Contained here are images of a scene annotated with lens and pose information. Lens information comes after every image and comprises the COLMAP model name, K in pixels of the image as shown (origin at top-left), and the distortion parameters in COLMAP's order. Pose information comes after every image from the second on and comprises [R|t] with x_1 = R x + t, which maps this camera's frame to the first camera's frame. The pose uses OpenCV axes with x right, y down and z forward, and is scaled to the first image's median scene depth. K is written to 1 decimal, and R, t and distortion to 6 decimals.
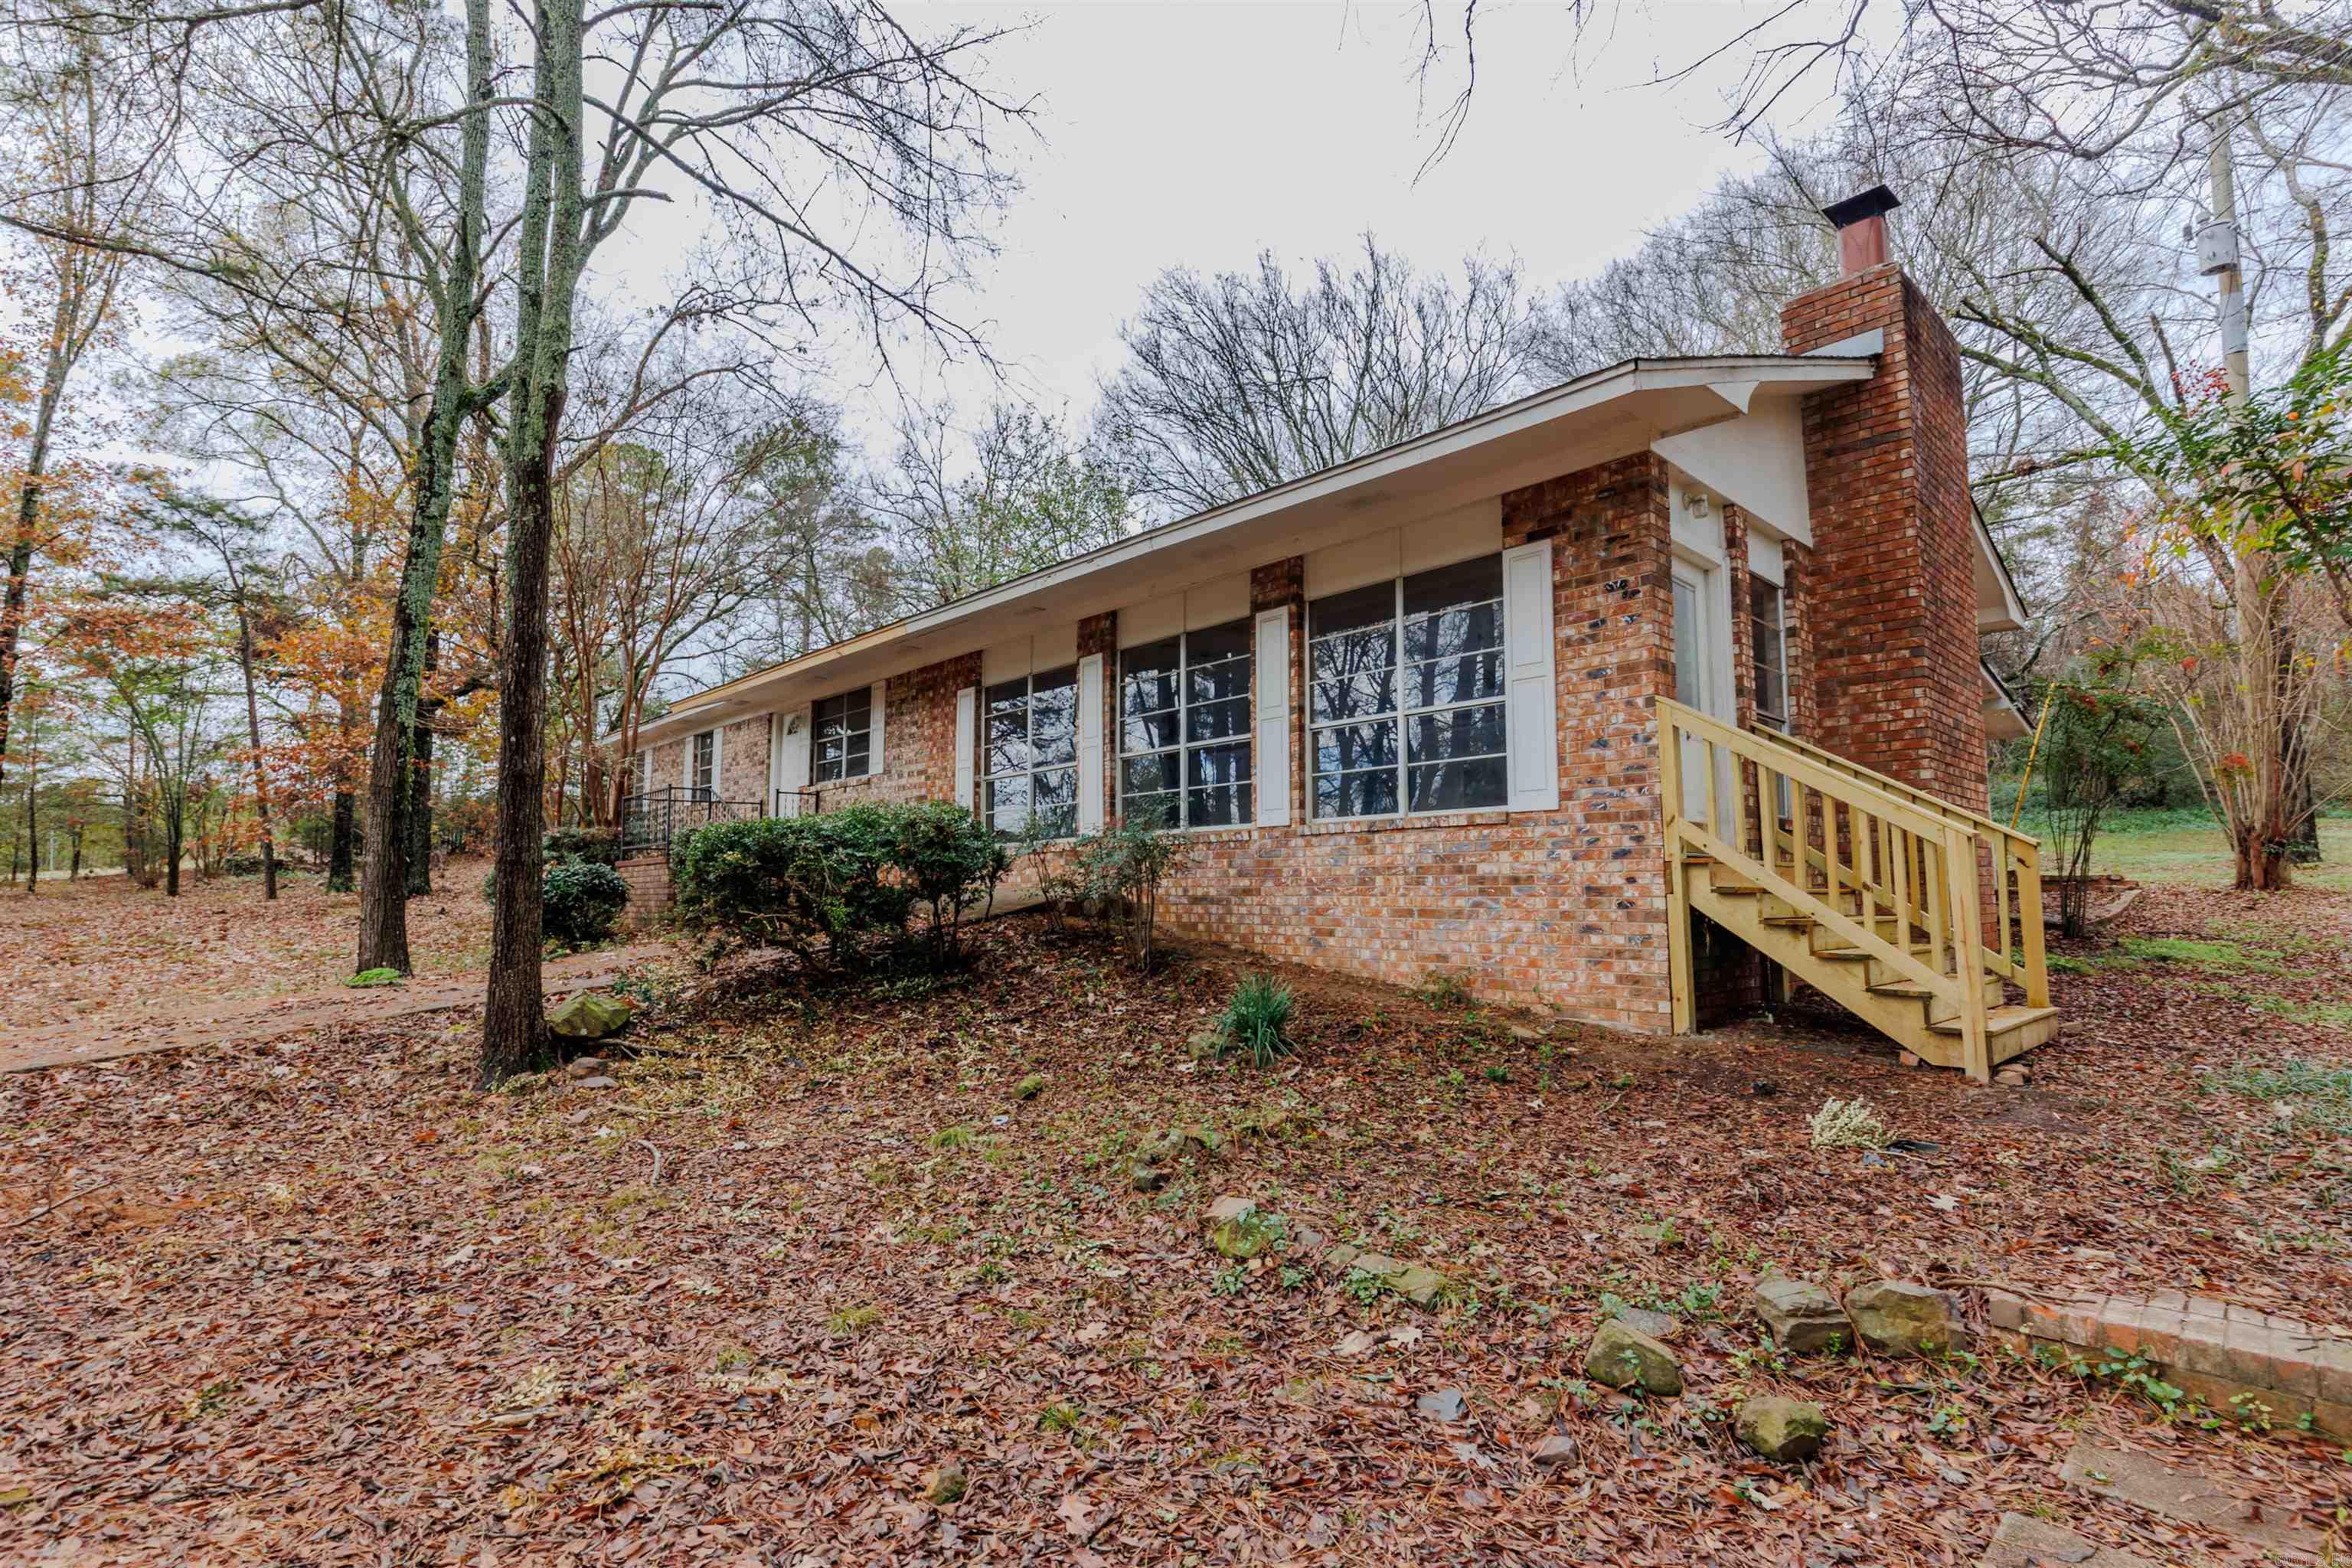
lens RADIAL K [[1064.9, 0, 1208.2], [0, 1064.9, 777.4], [0, 0, 1]] dist [0.002837, -0.000587]
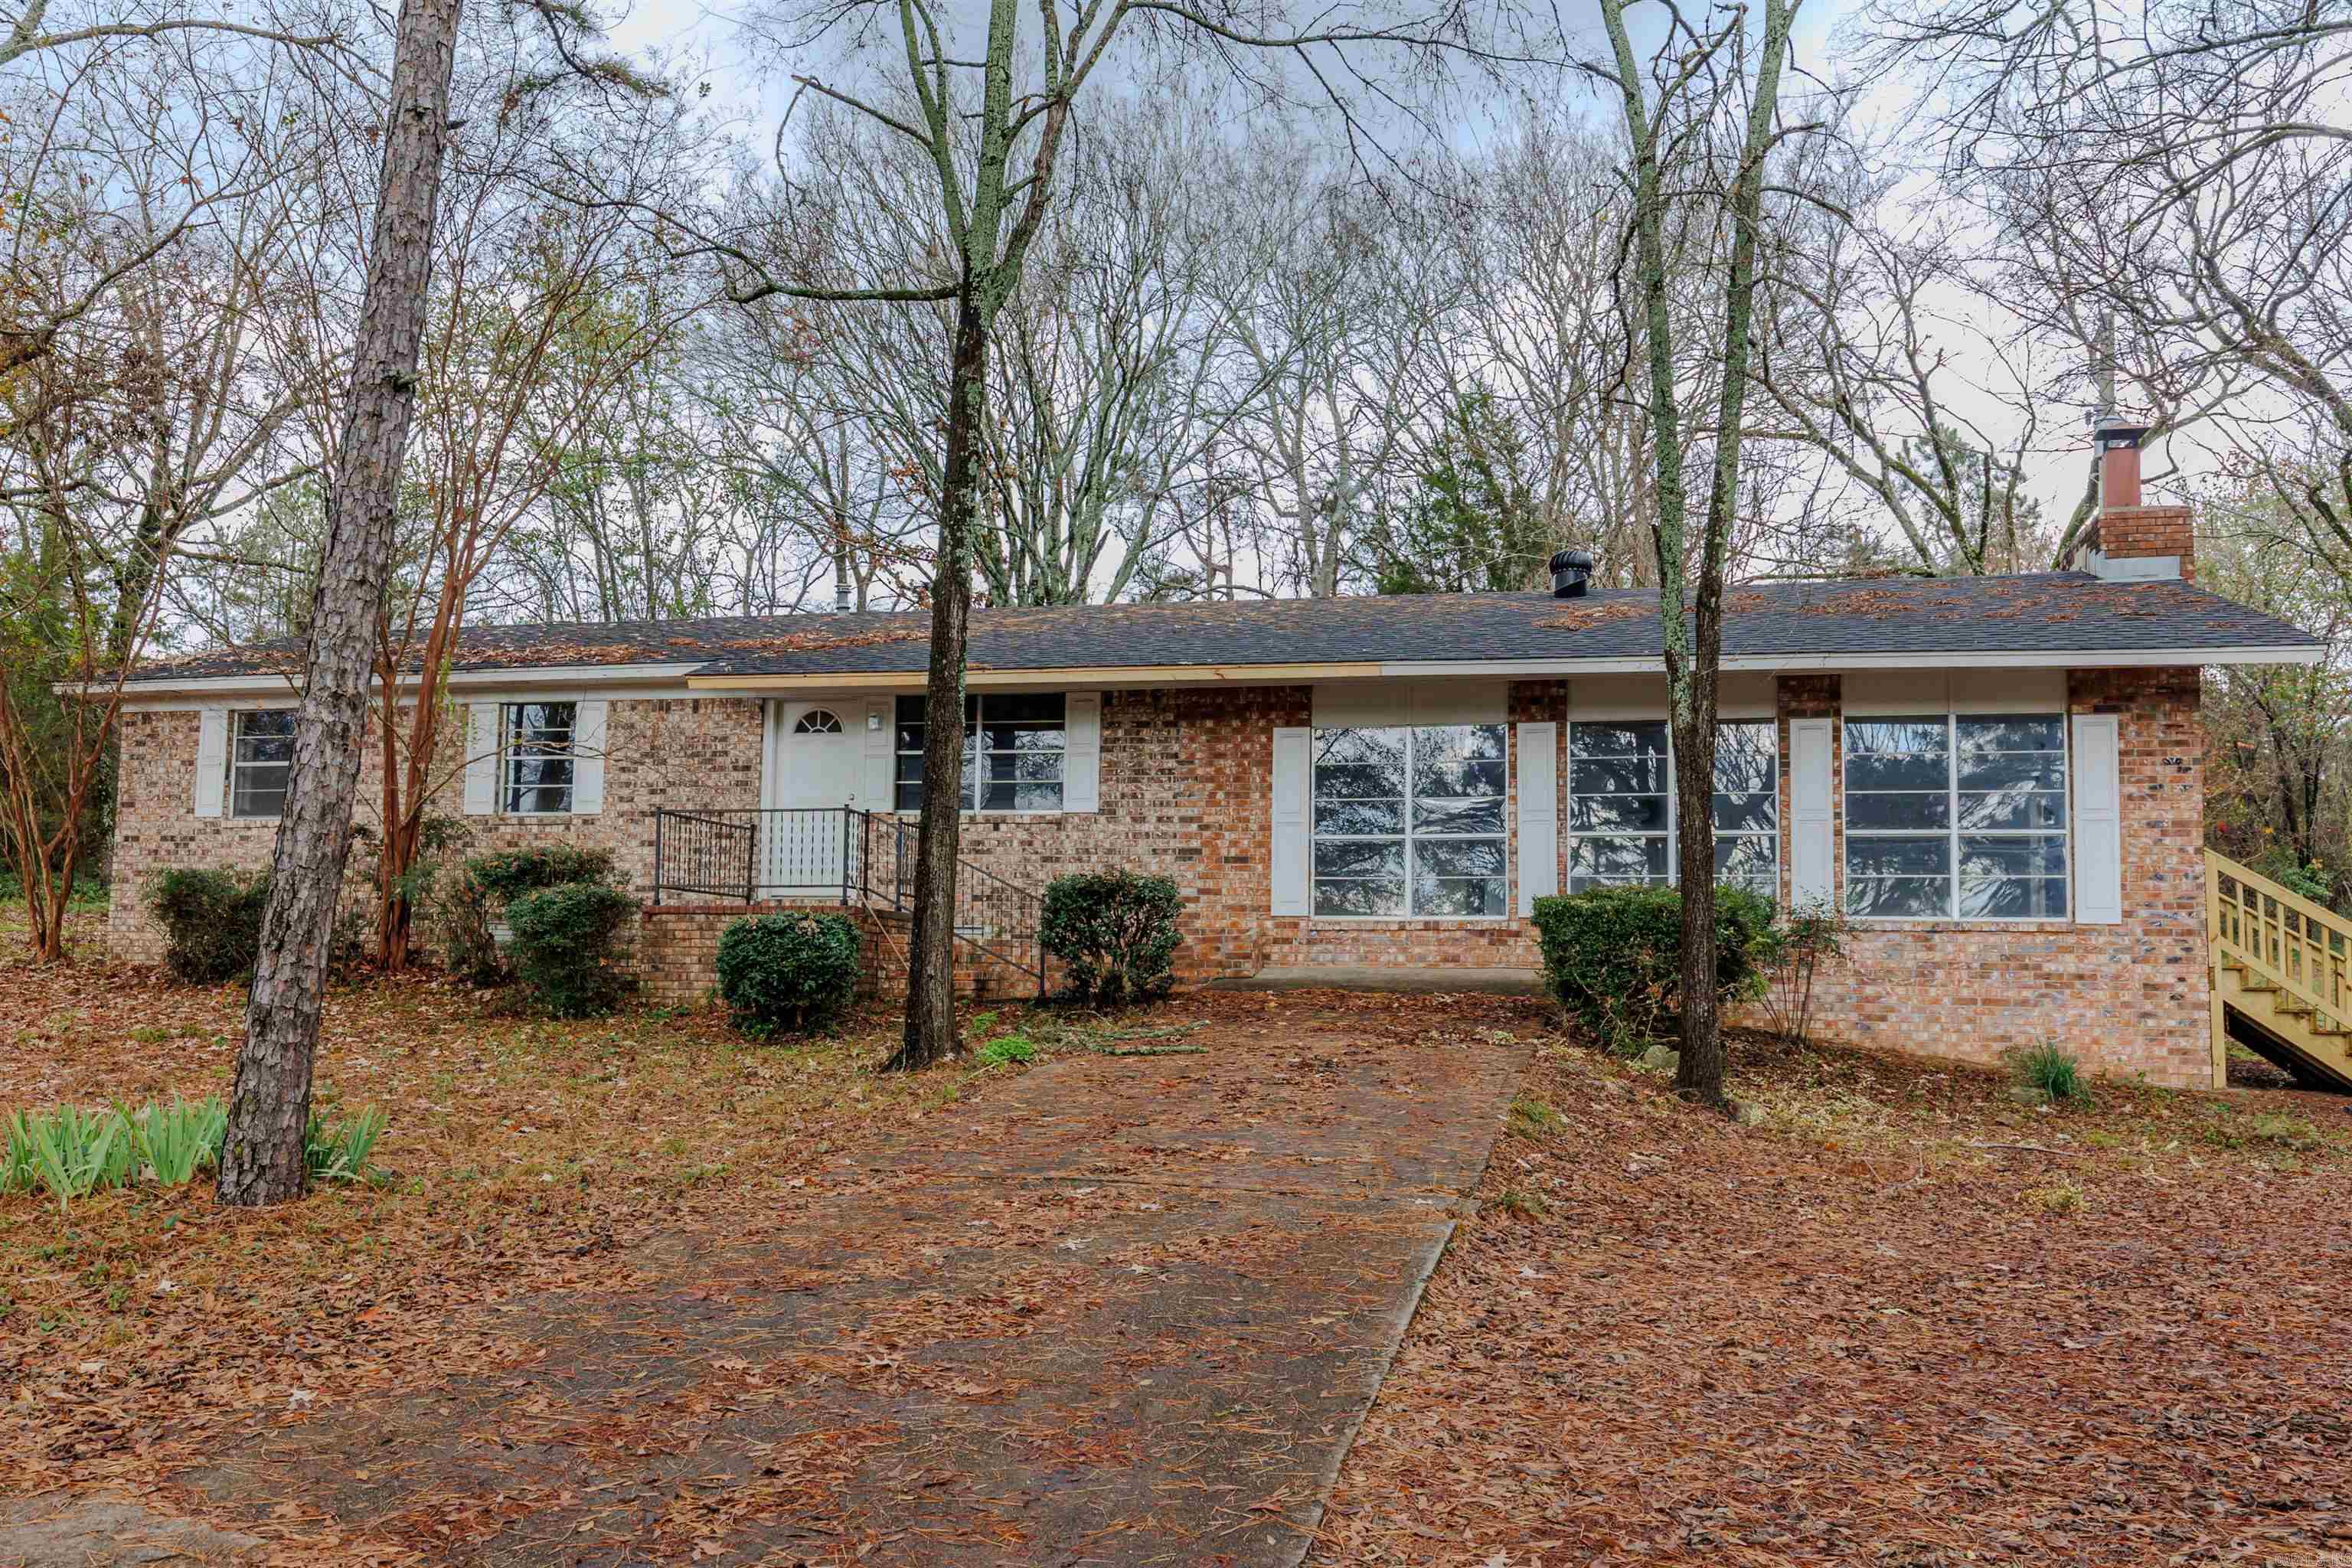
lens RADIAL K [[1618.7, 0, 1341.0], [0, 1618.7, 814.8], [0, 0, 1]] dist [-0.005838, -0.005453]
pose [[0.853835, 0.075693, 0.515012, -1.500976], [-0.080104, 0.996693, -0.013682, -0.000014], [-0.514344, -0.029572, 0.857074, -0.205274]]
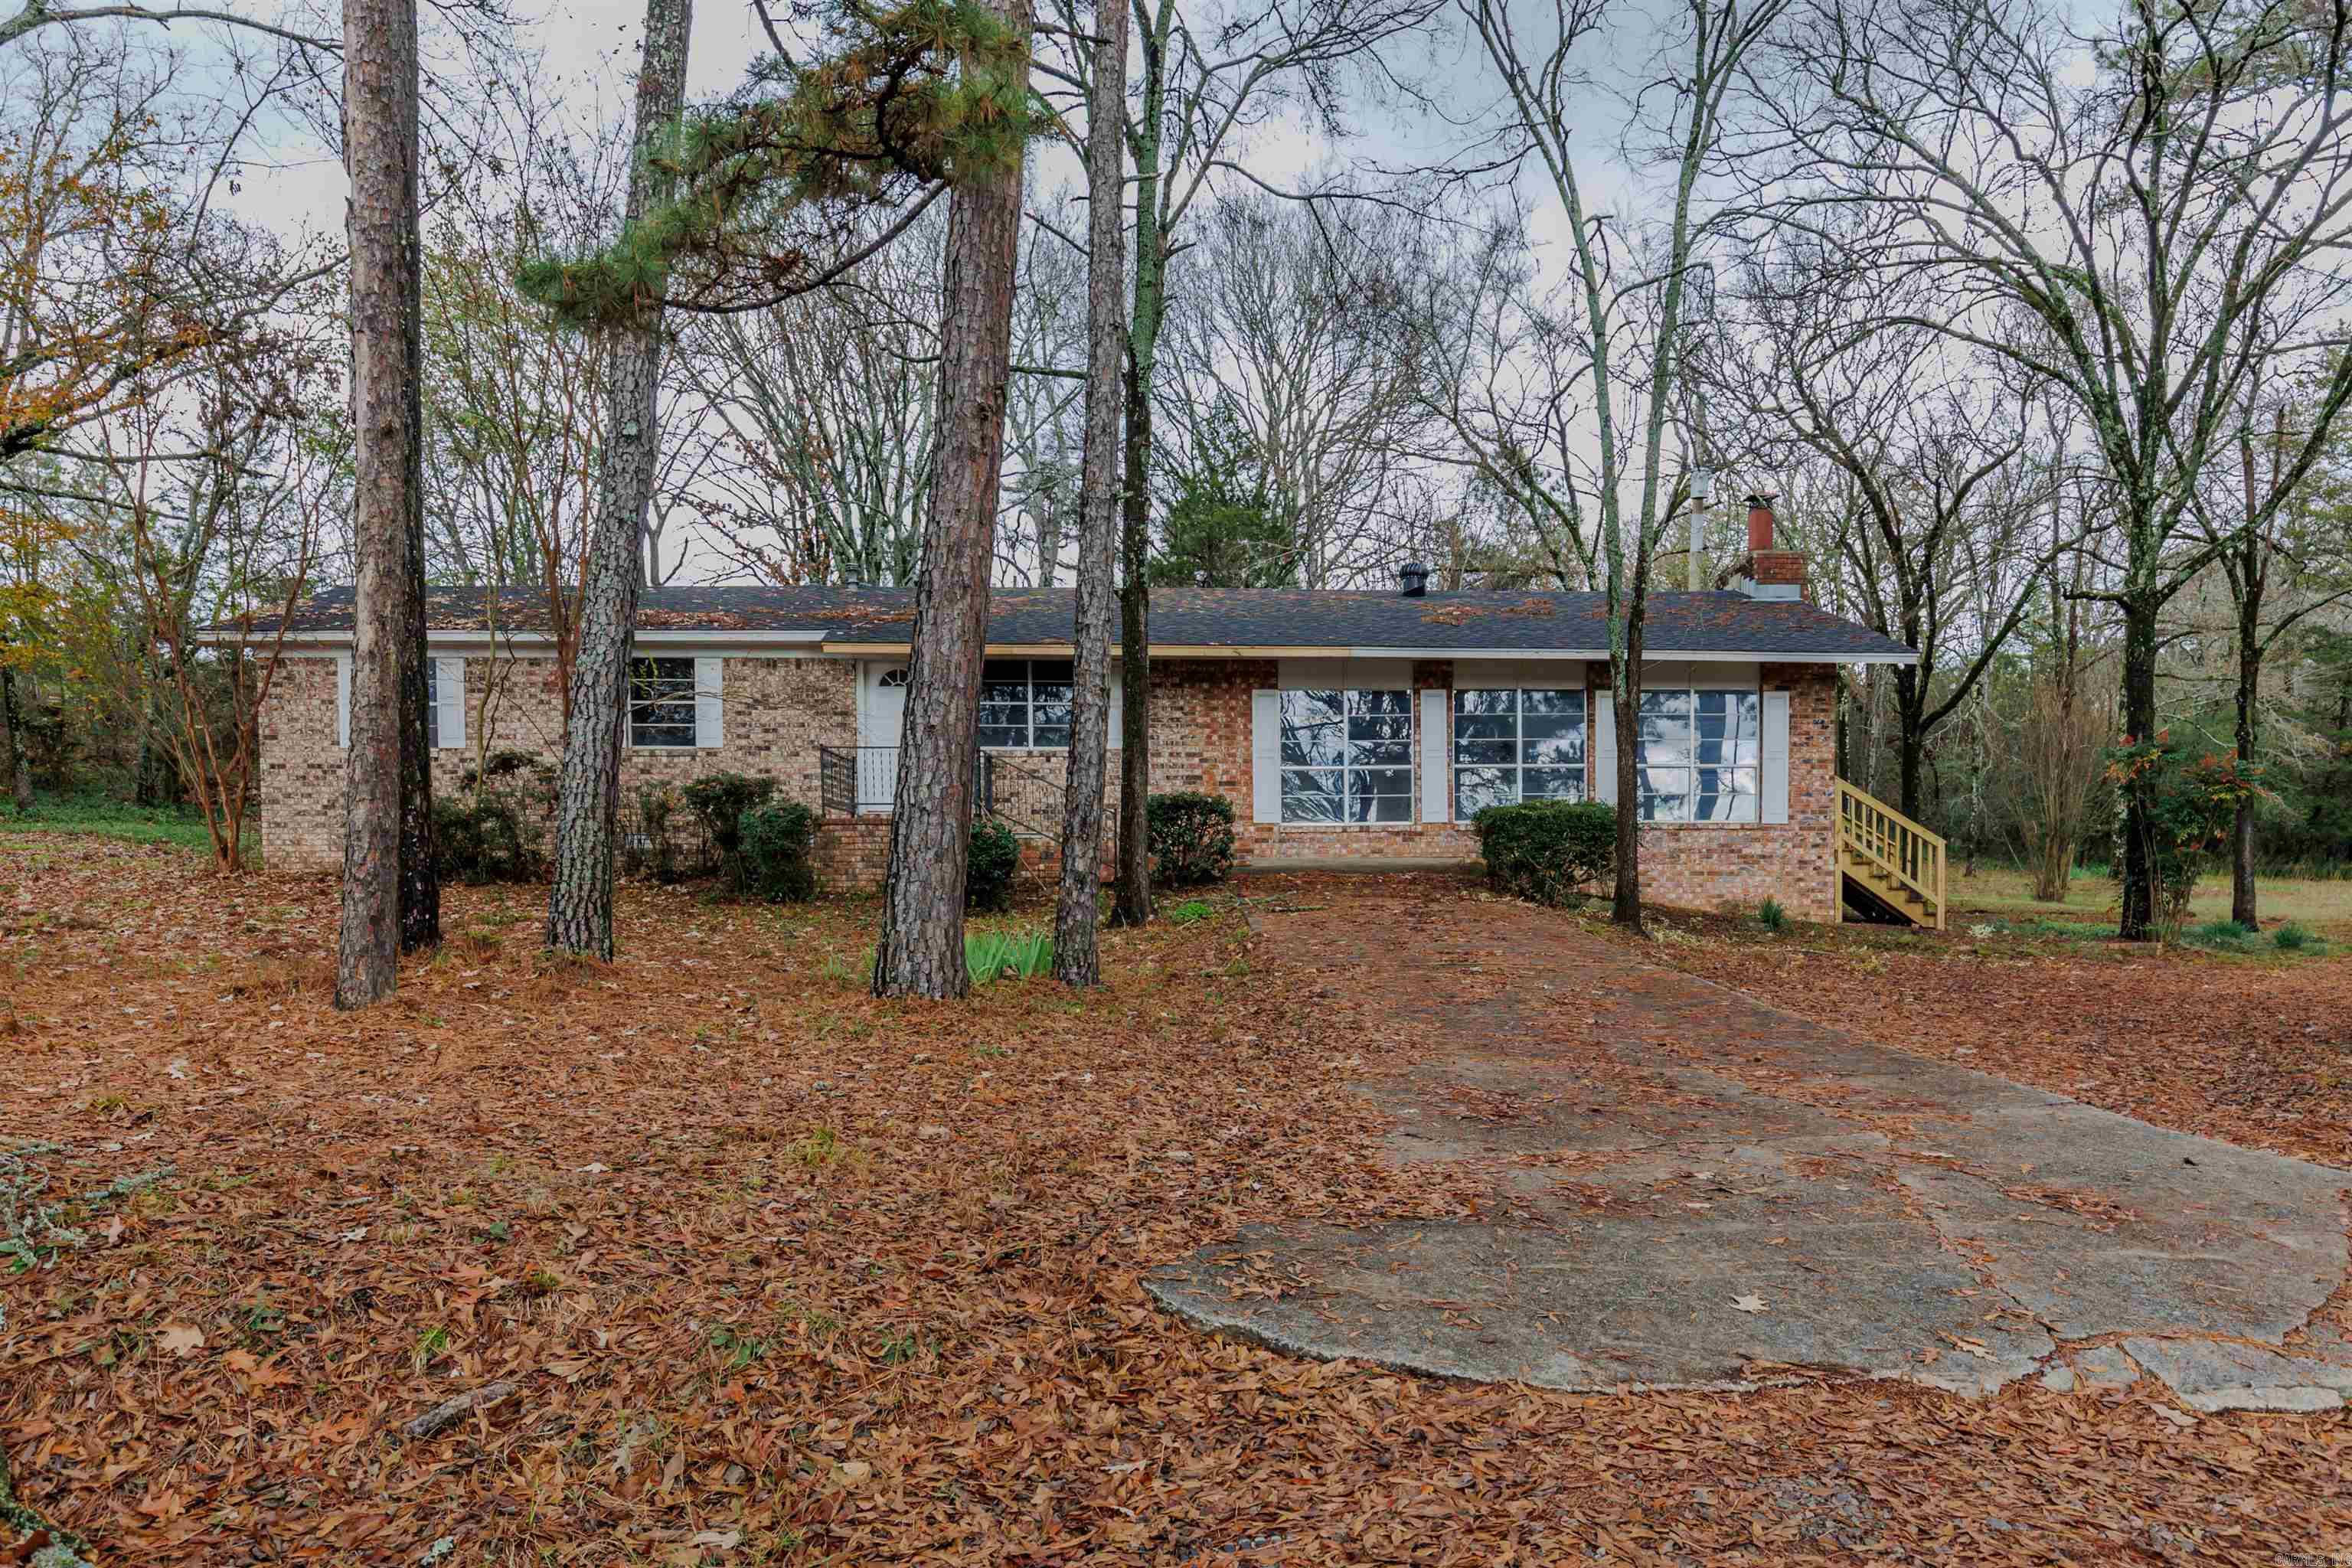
lens RADIAL K [[1521.1, 0, 1158.4], [0, 1521.1, 877.5], [0, 0, 1]] dist [-0.003518, 0.000994]
pose [[0.689800, 0.013736, 0.723870, -2.722901], [-0.081145, 0.994987, 0.058445, 0.063608], [-0.719438, -0.099053, 0.687457, -0.173913]]
